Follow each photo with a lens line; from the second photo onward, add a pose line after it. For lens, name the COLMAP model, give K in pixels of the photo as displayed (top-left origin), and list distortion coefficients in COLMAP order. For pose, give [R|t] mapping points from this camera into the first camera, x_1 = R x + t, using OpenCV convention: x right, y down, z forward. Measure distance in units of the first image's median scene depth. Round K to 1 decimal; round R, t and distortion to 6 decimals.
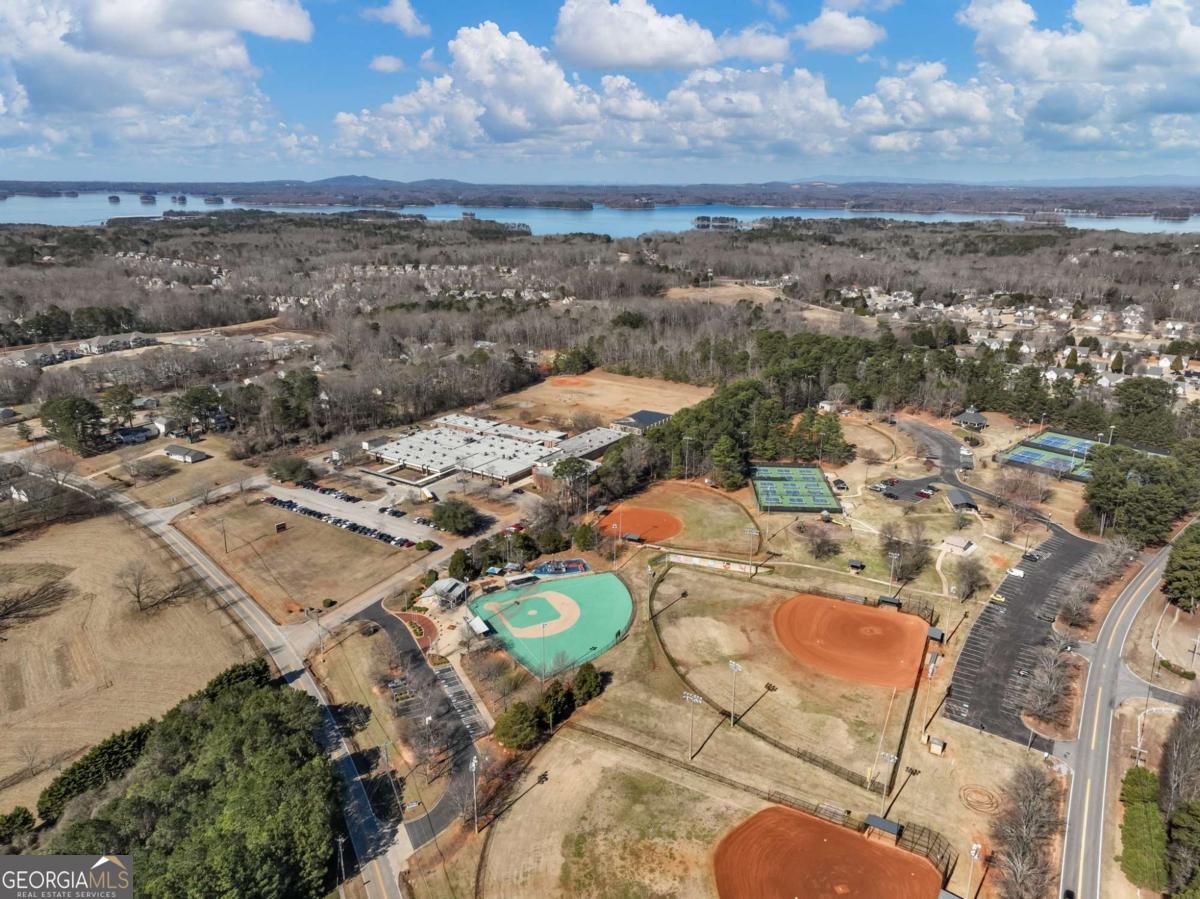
lens RADIAL K [[844.4, 0, 600.0], [0, 844.4, 449.5], [0, 0, 1]] dist [0.001038, 0.011537]
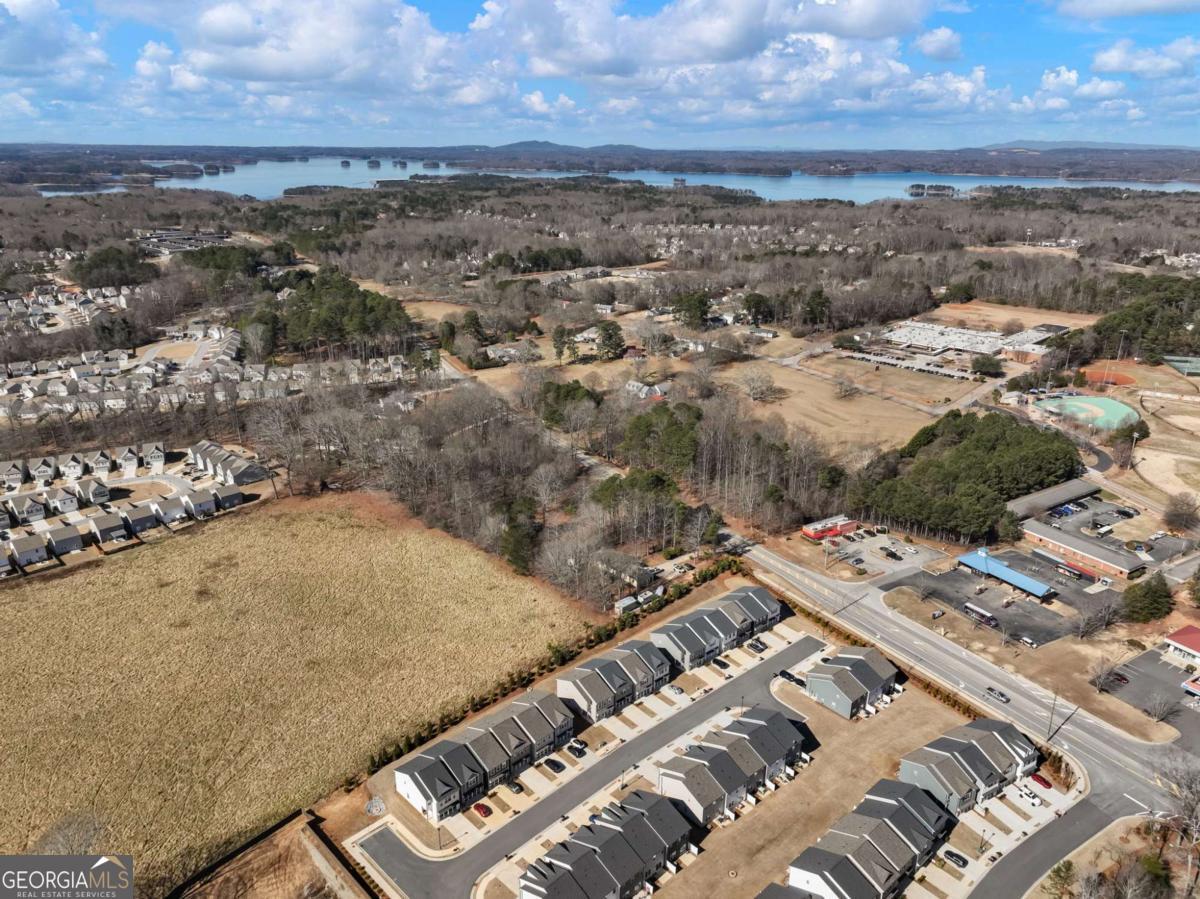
lens RADIAL K [[844.4, 0, 600.0], [0, 844.4, 449.5], [0, 0, 1]] dist [0.001038, 0.011537]
pose [[0.982954, 0.064205, -0.172276, -0.058304], [-0.057774, 0.997442, 0.042091, 0.020231], [0.174538, -0.031421, 0.984149, -0.072803]]
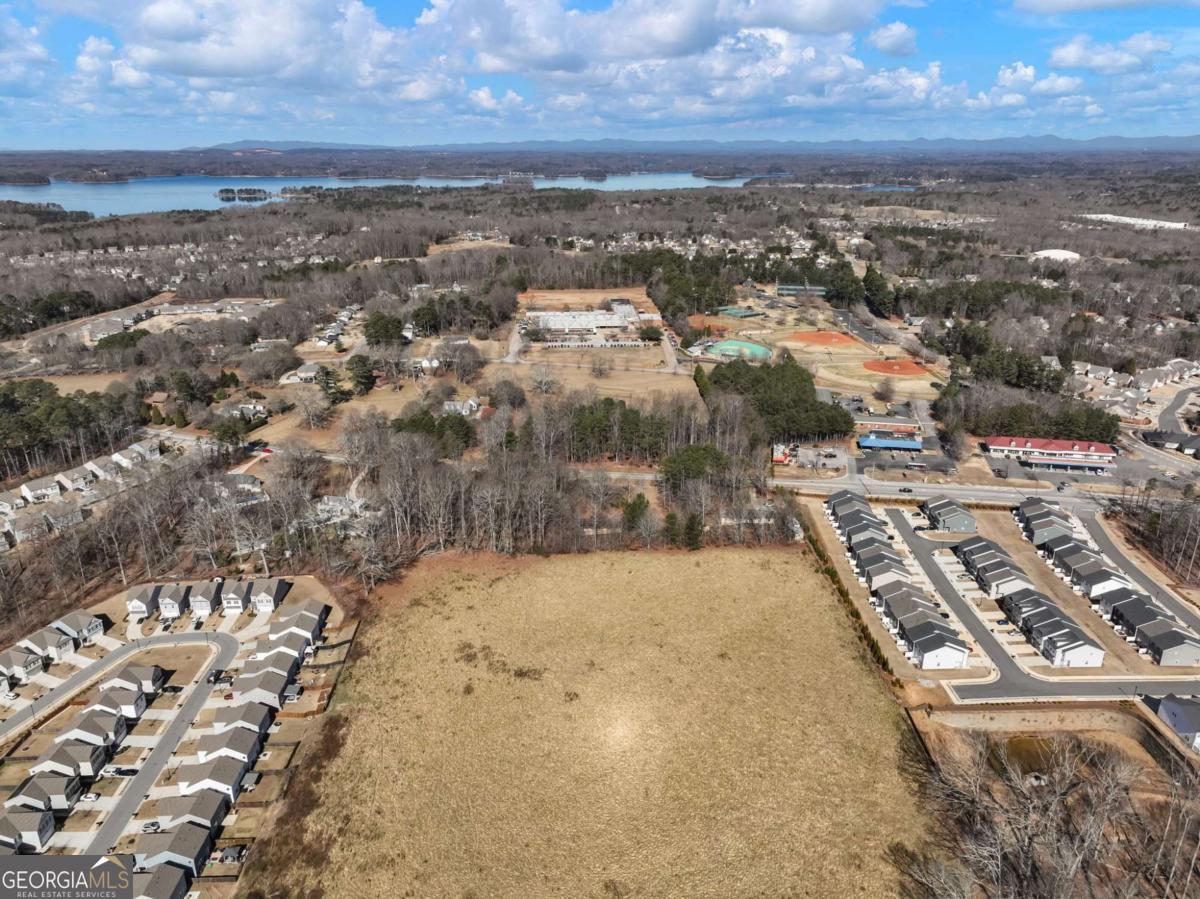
lens RADIAL K [[844.4, 0, 600.0], [0, 844.4, 449.5], [0, 0, 1]] dist [0.001038, 0.011537]
pose [[0.804488, -0.207204, 0.556656, -0.146158], [0.186027, 0.977925, 0.095163, 0.013053], [-0.564086, 0.026996, 0.825275, -0.068373]]
